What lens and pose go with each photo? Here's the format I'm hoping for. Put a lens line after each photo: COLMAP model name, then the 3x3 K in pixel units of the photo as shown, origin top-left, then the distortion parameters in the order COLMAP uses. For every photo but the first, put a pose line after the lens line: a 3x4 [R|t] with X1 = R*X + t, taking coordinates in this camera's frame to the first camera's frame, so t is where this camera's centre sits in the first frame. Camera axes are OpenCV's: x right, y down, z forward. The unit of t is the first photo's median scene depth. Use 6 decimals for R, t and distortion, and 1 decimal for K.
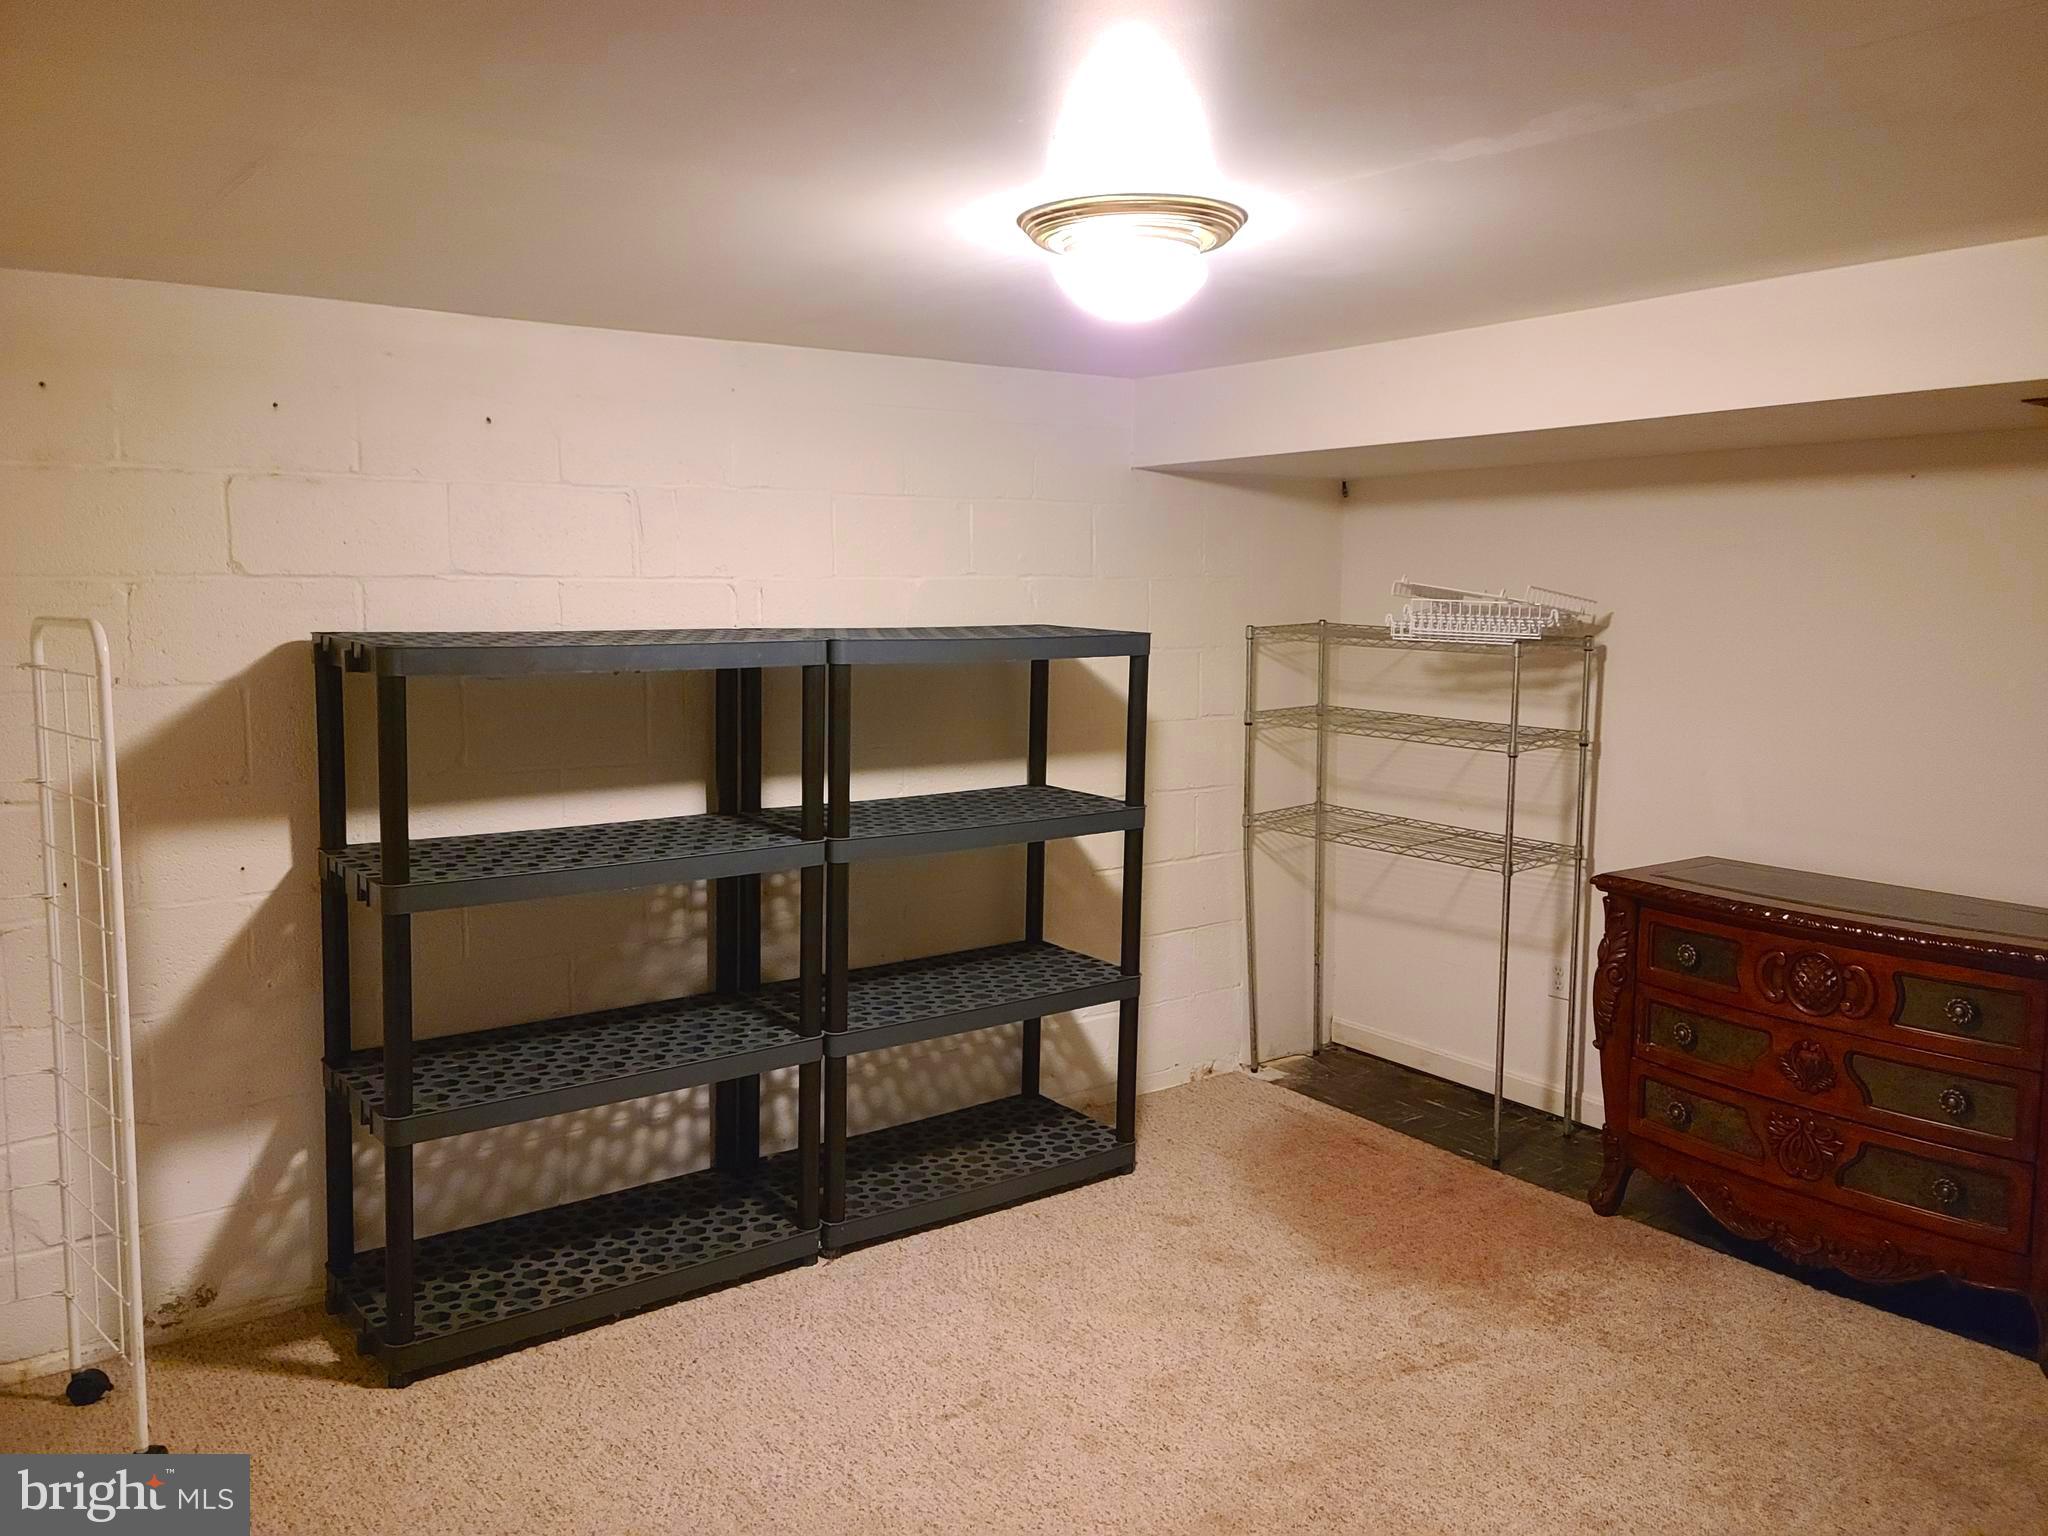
lens RADIAL K [[1706.2, 0, 1024.2], [0, 1706.2, 730.9], [0, 0, 1]] dist [0.085800, -0.004528]
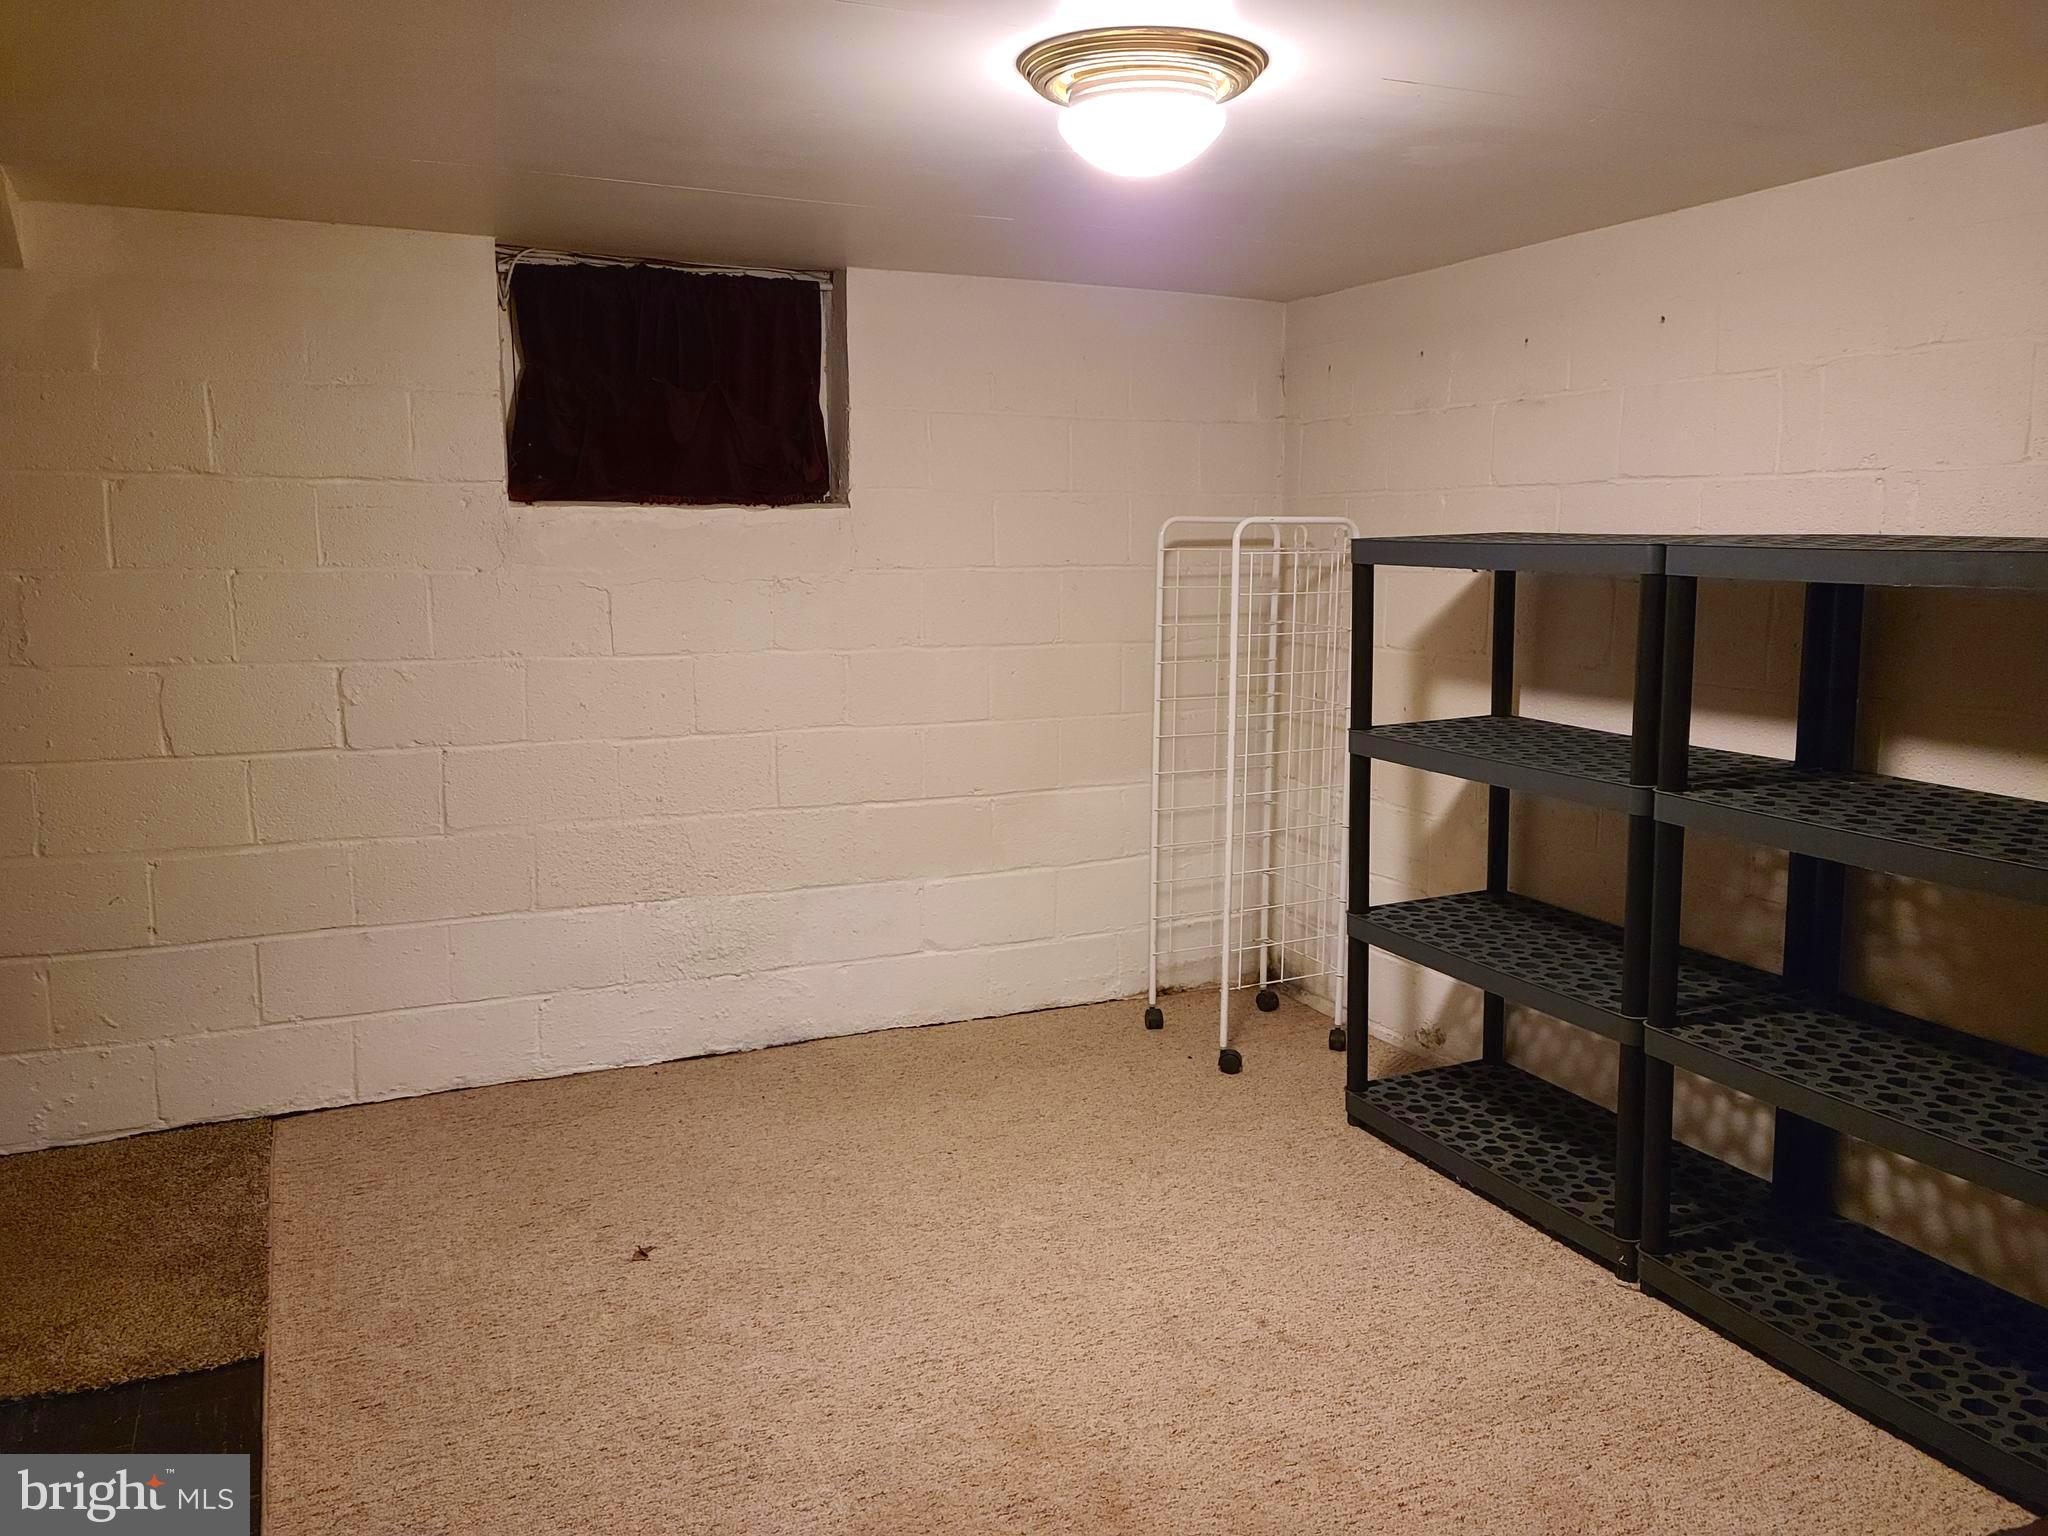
lens RADIAL K [[1650.1, 0, 1058.7], [0, 1650.1, 768.5], [0, 0, 1]] dist [0.087133, -0.054763]
pose [[-0.235486, 0.127687, -0.963453, 0.729293], [-0.103057, 0.982462, 0.155395, -0.039713], [0.966398, 0.135884, -0.218197, 0.899631]]
